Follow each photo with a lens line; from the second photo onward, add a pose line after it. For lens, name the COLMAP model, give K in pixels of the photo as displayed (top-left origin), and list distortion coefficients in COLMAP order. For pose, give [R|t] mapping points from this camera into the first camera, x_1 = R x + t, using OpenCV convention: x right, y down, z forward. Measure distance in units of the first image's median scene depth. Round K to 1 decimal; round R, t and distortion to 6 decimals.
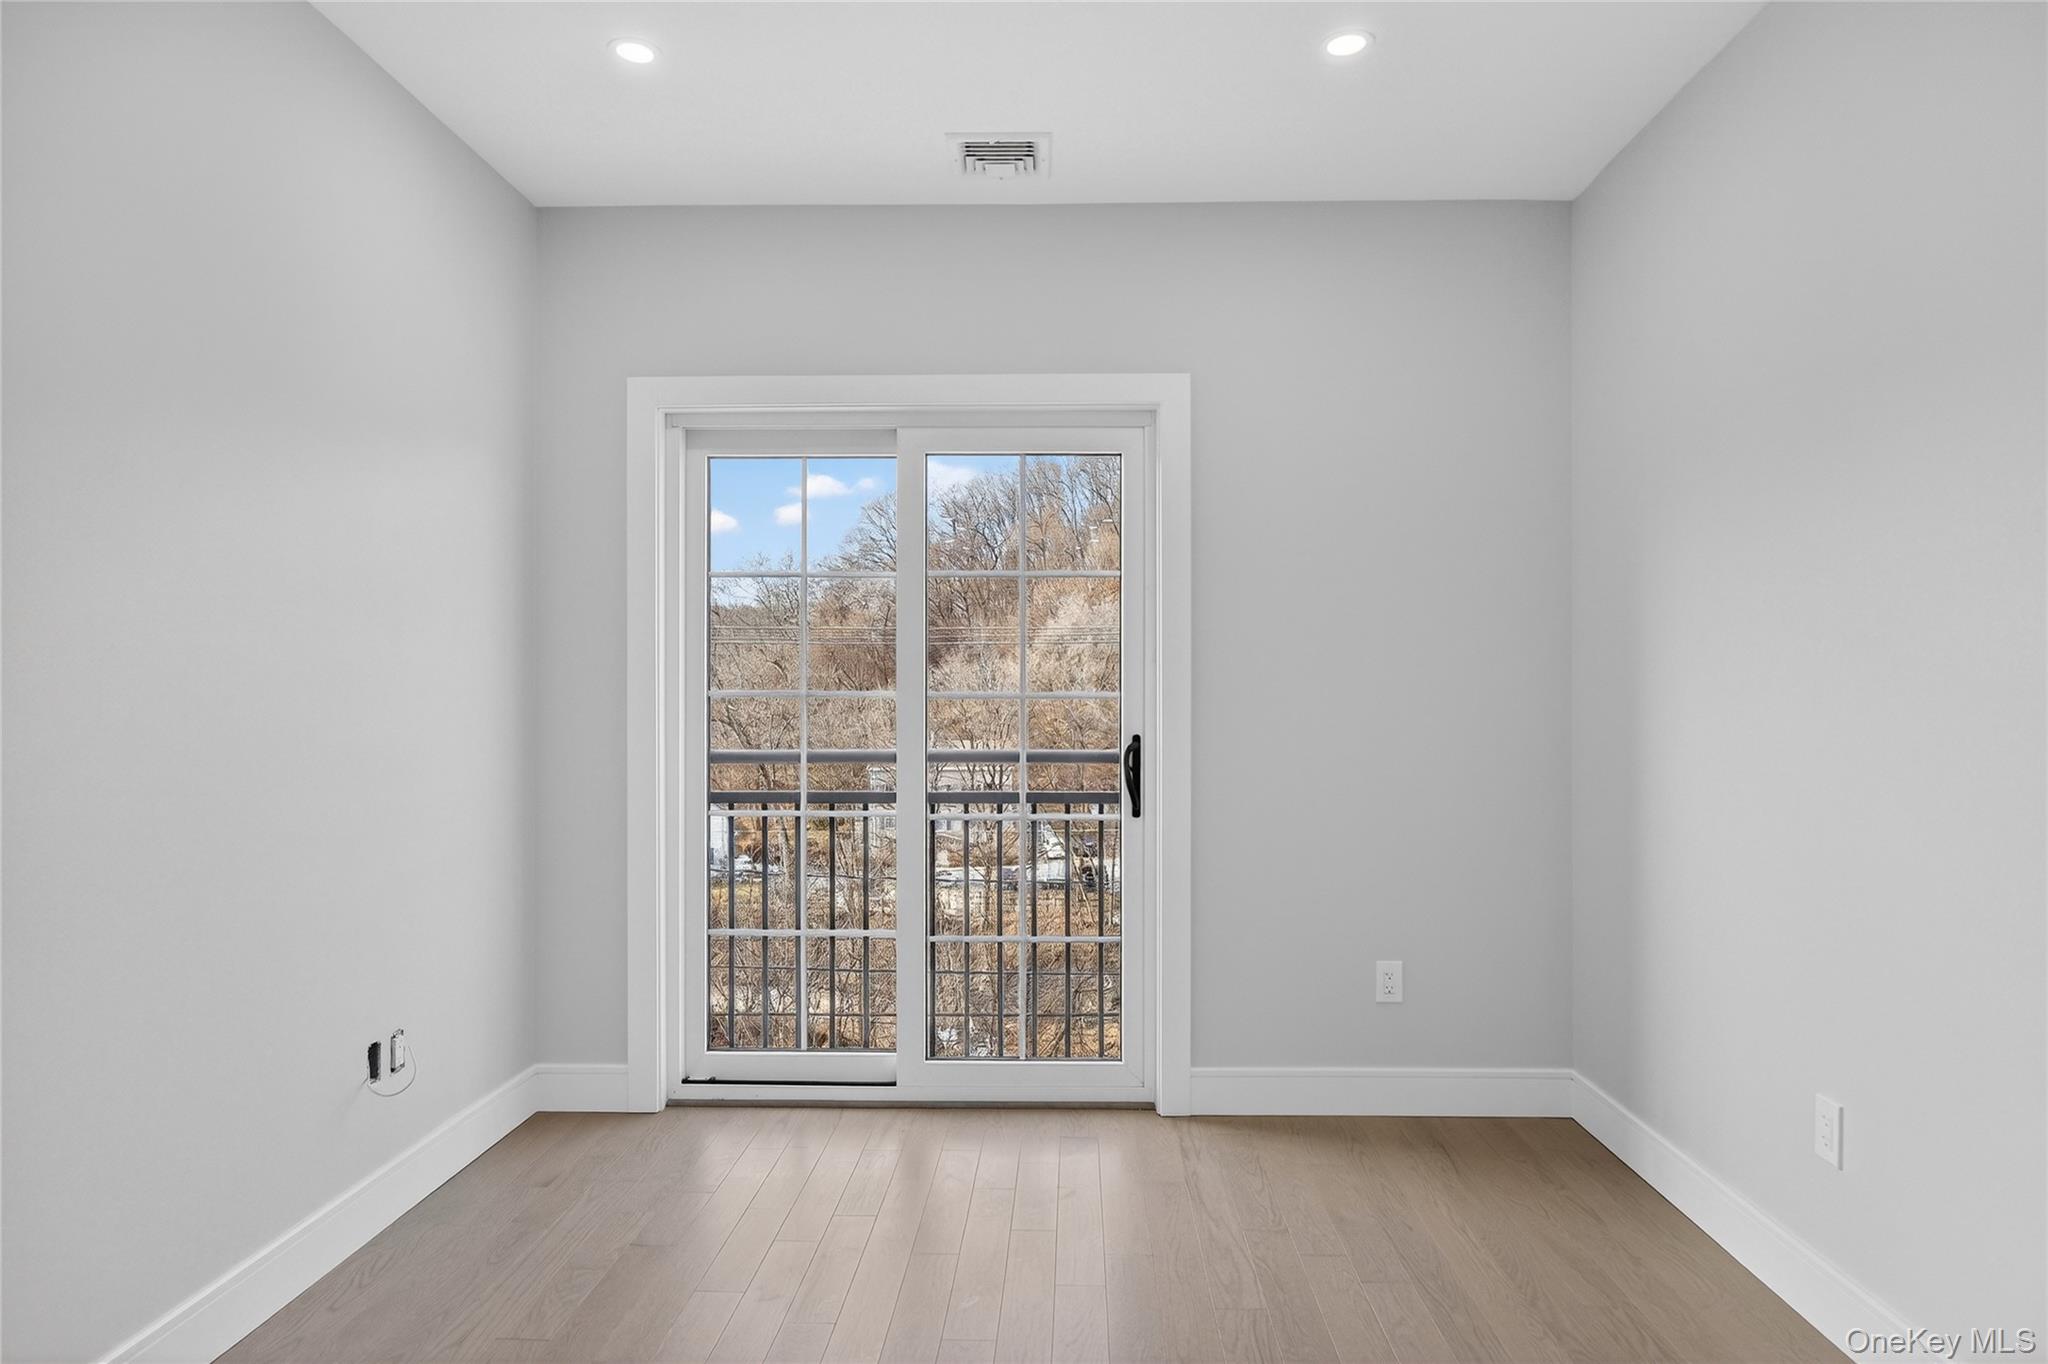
lens RADIAL K [[1259.9, 0, 1028.8], [0, 1259.9, 690.1], [0, 0, 1]] dist [-0.001193, 0.004185]
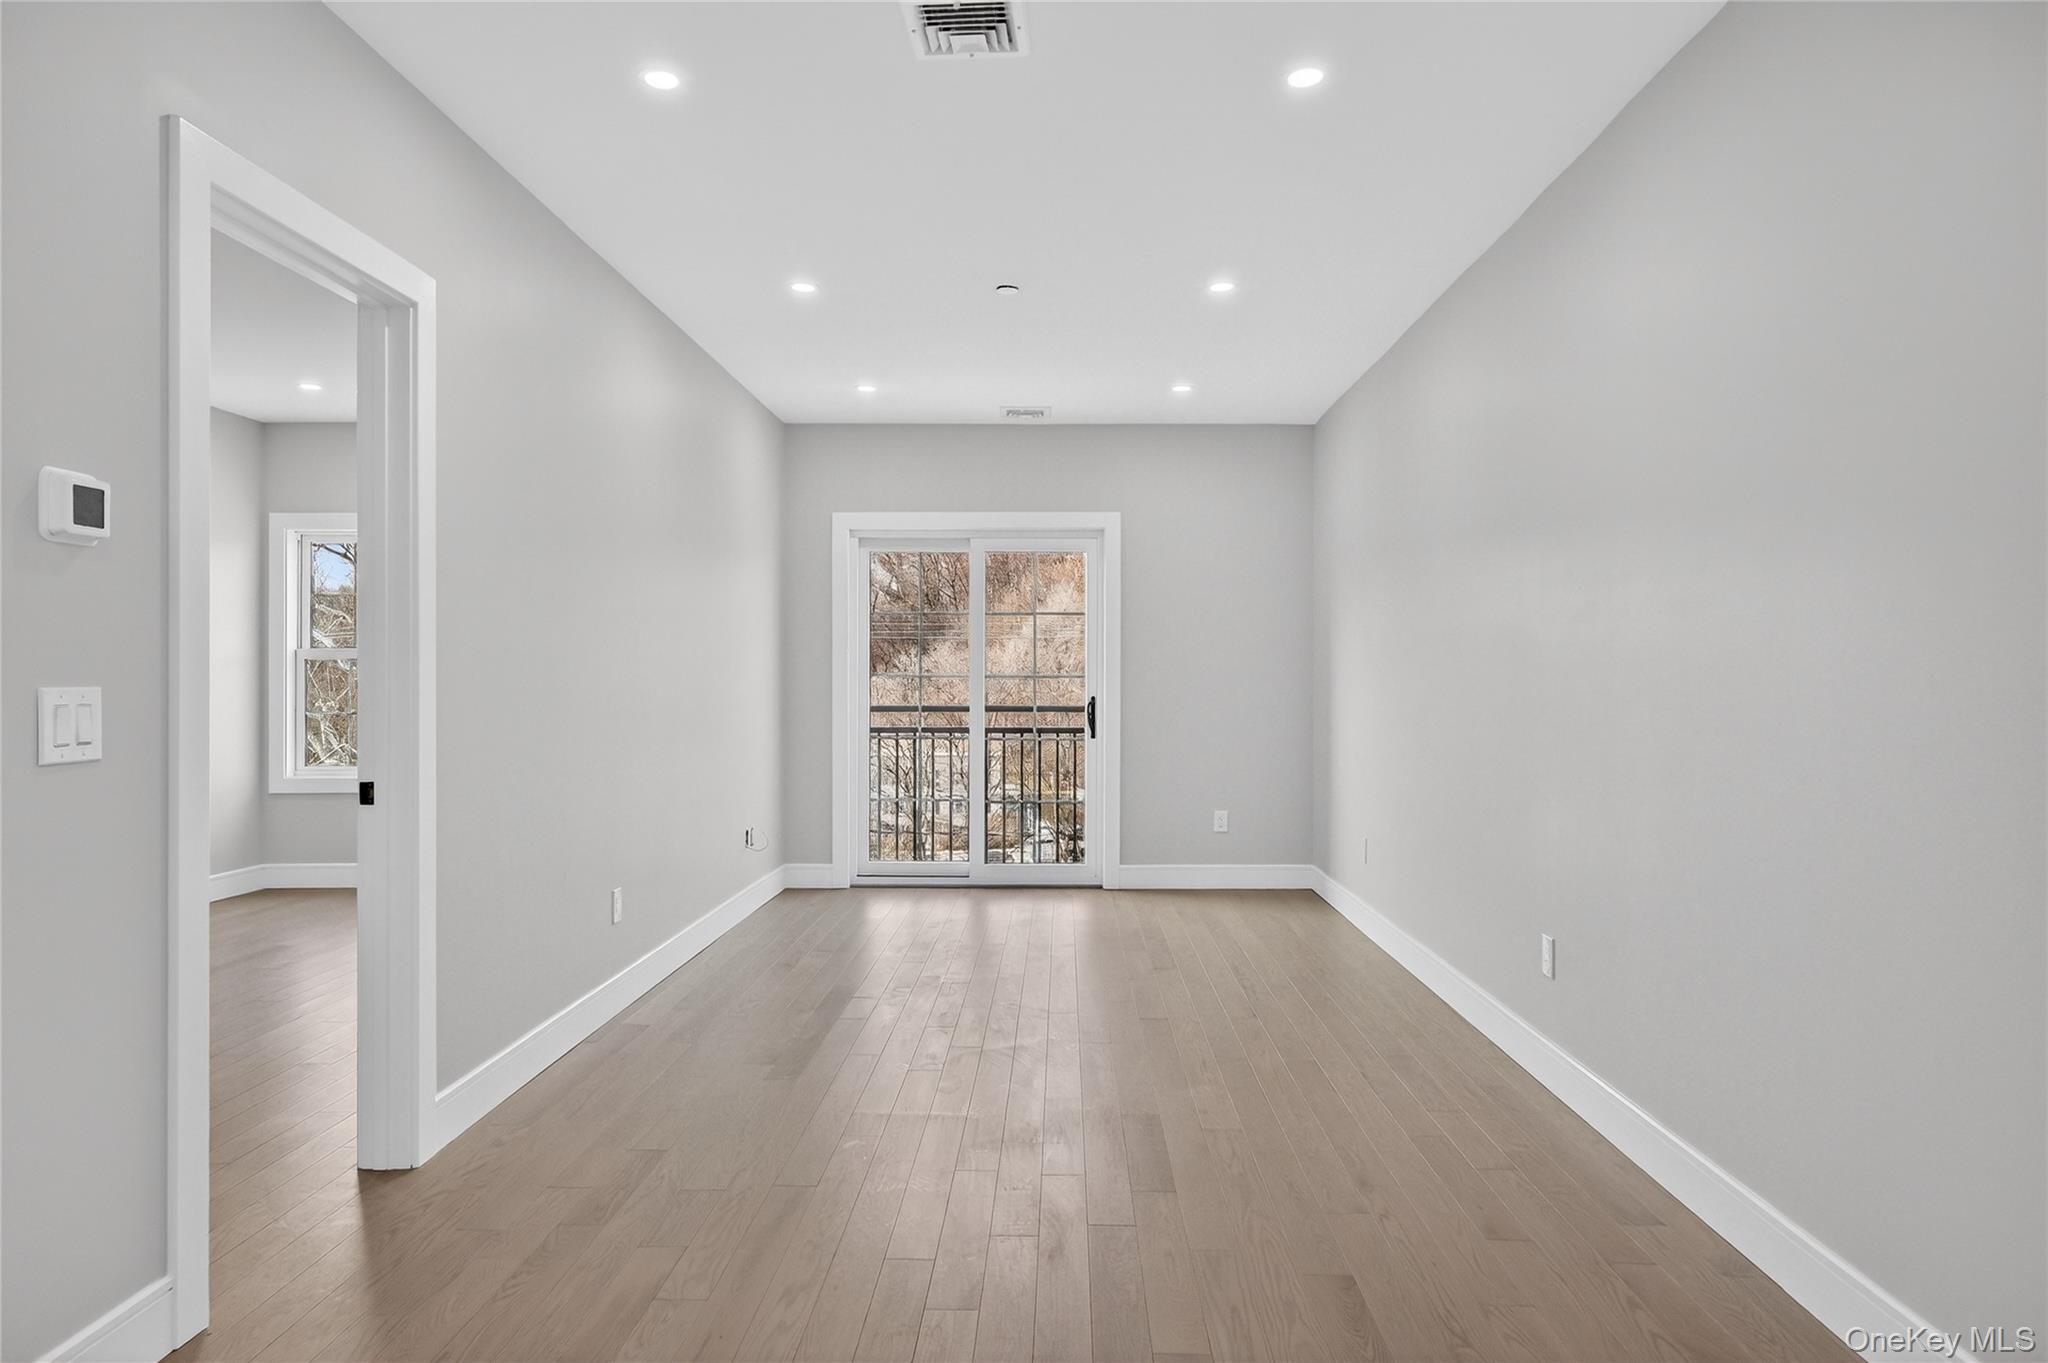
lens RADIAL K [[1259.9, 0, 1019.3], [0, 1259.9, 676.7], [0, 0, 1]] dist [-0.001193, 0.004185]
pose [[0.999972, 0.001571, 0.007345, -0.043352], [-0.001636, 0.999960, 0.008850, -0.011984], [-0.007331, -0.008861, 0.999934, -0.958659]]
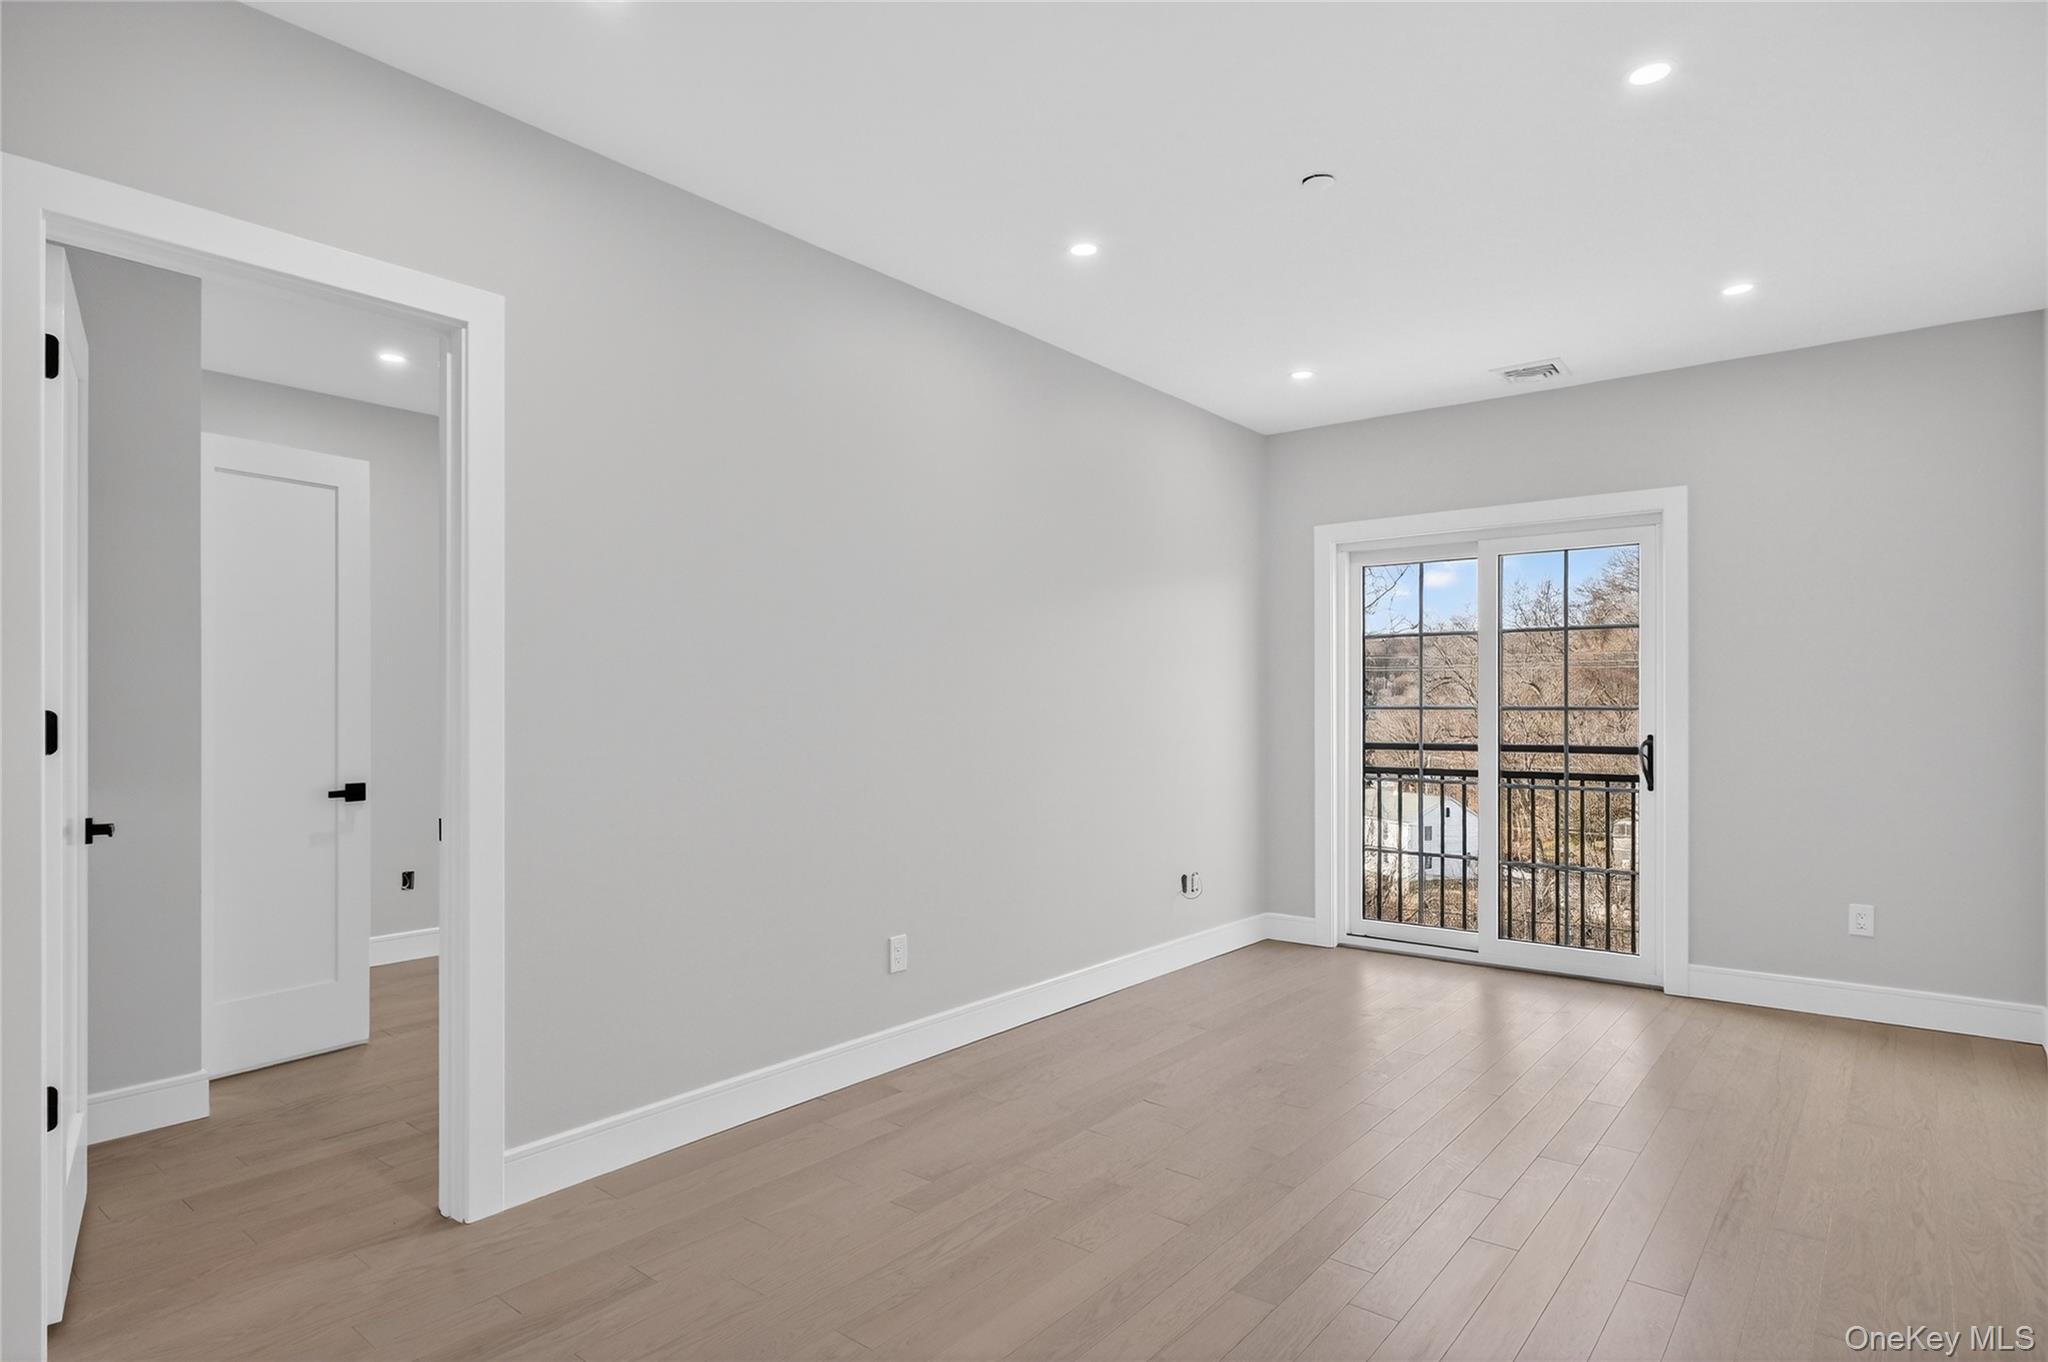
lens RADIAL K [[1100.1, 0, 1022.3], [0, 1100.1, 703.2], [0, 0, 1]] dist [-0.000331, -0.001698]
pose [[0.804135, -0.004414, -0.594431, 0.262827], [0.006580, 0.999977, 0.001475, -0.007624], [0.594411, -0.005098, 0.804145, -0.469906]]
